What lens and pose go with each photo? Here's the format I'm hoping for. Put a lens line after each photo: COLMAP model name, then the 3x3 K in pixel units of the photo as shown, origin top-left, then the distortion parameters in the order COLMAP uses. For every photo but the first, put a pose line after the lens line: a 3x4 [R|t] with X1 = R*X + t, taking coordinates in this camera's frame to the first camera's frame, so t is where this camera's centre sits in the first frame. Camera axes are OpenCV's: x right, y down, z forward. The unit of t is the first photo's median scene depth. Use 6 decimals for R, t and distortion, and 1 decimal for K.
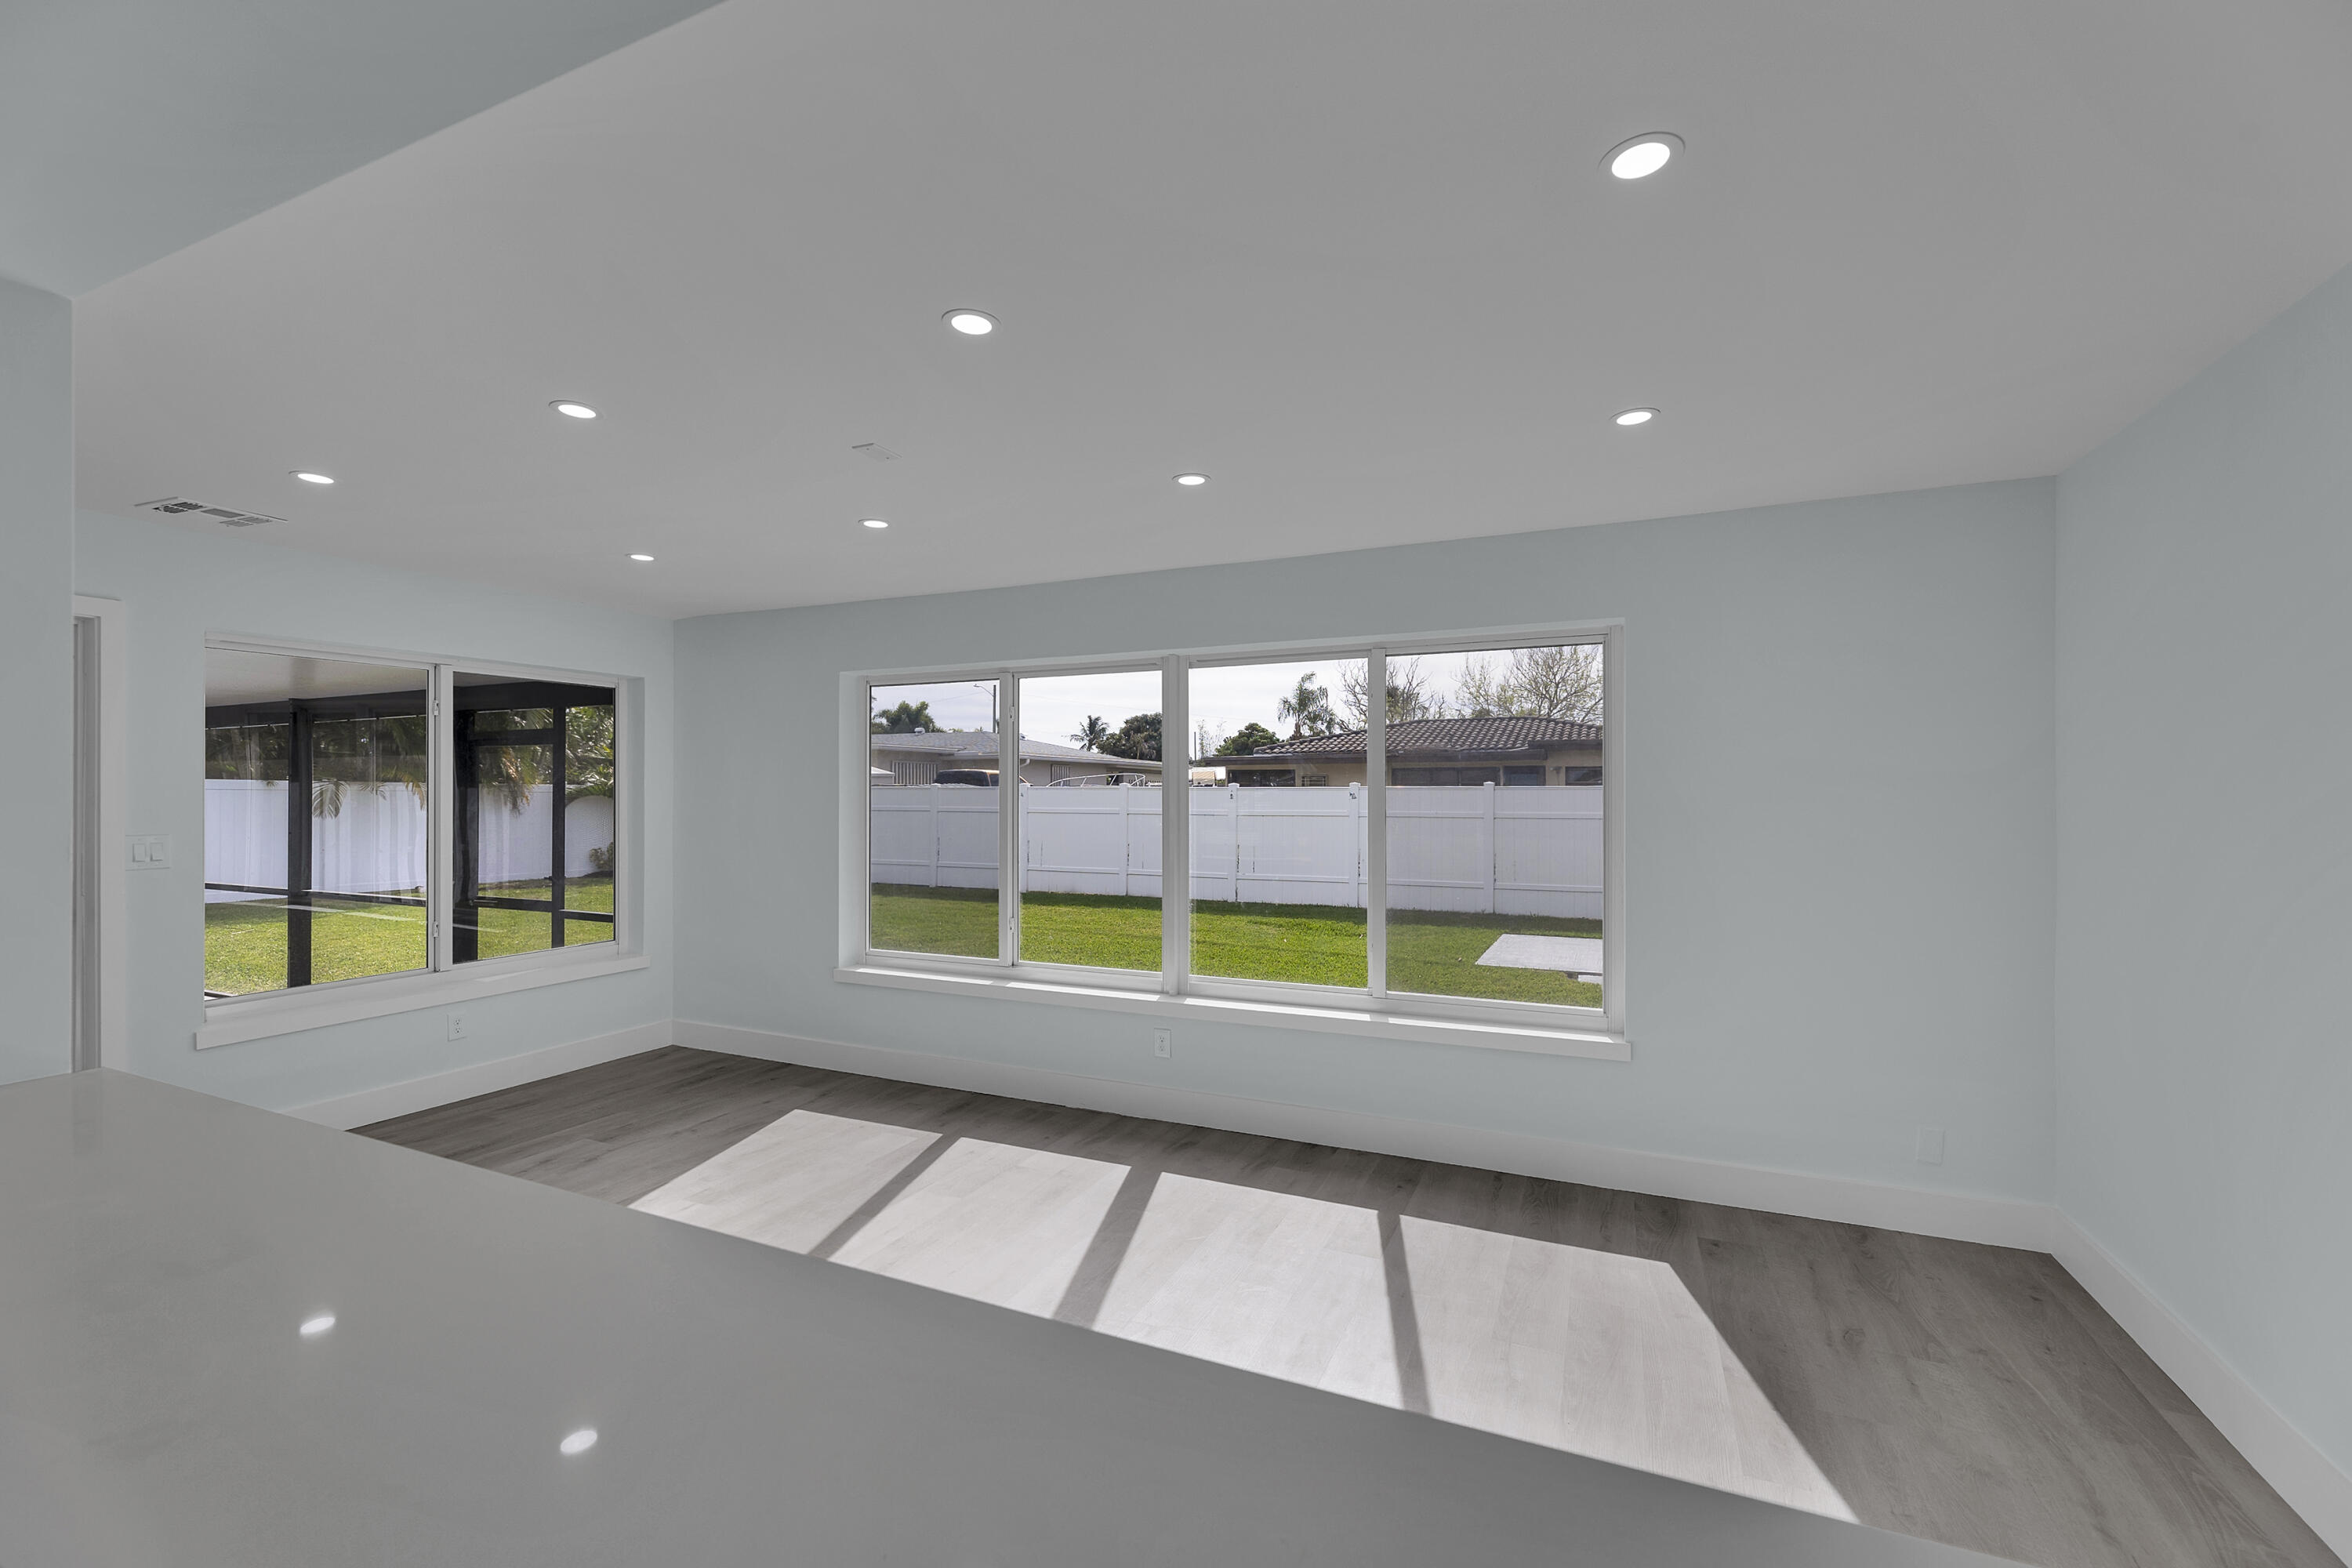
lens RADIAL K [[972.6, 0, 1181.0], [0, 972.6, 789.6], [0, 0, 1]] dist [0.000203, -0.000004]
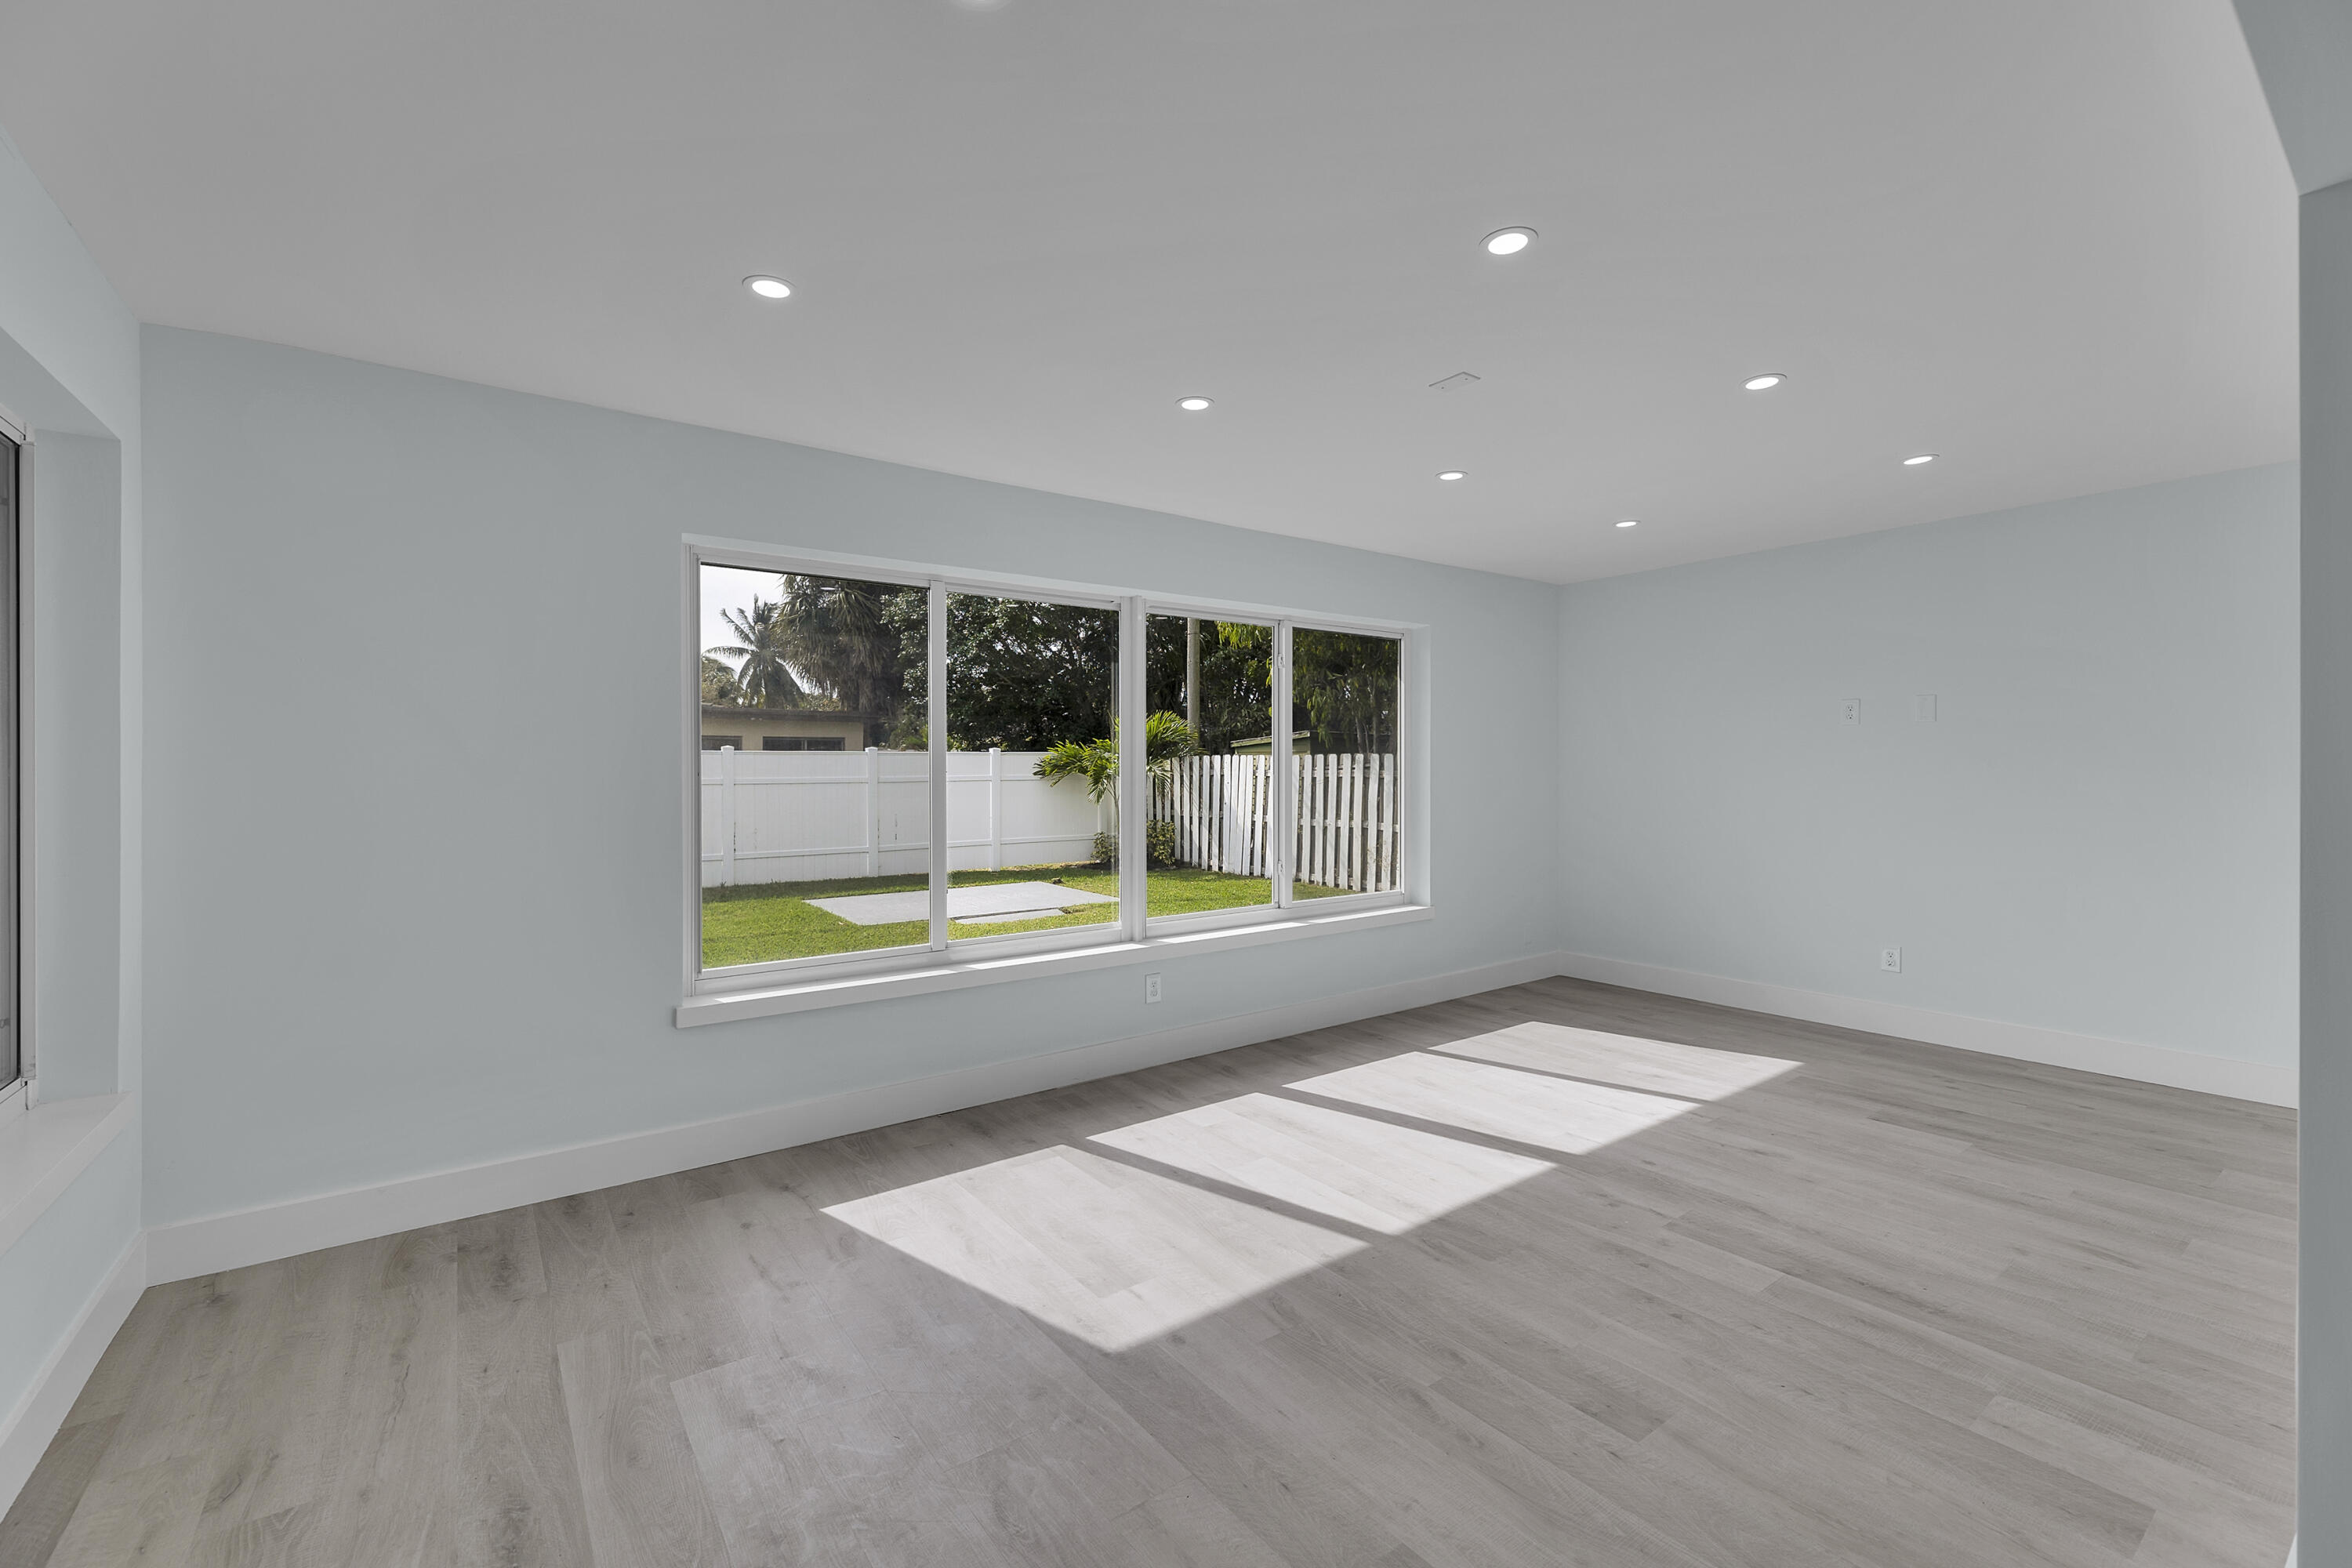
lens RADIAL K [[978.8, 0, 1173.6], [0, 978.8, 769.2], [0, 0, 1]] dist [-0.000966, -0.000084]
pose [[0.496272, -0.004229, 0.868157, -0.870347], [0.000279, 0.999989, 0.004711, 0.033661], [-0.868167, -0.002096, 0.496267, 0.488721]]
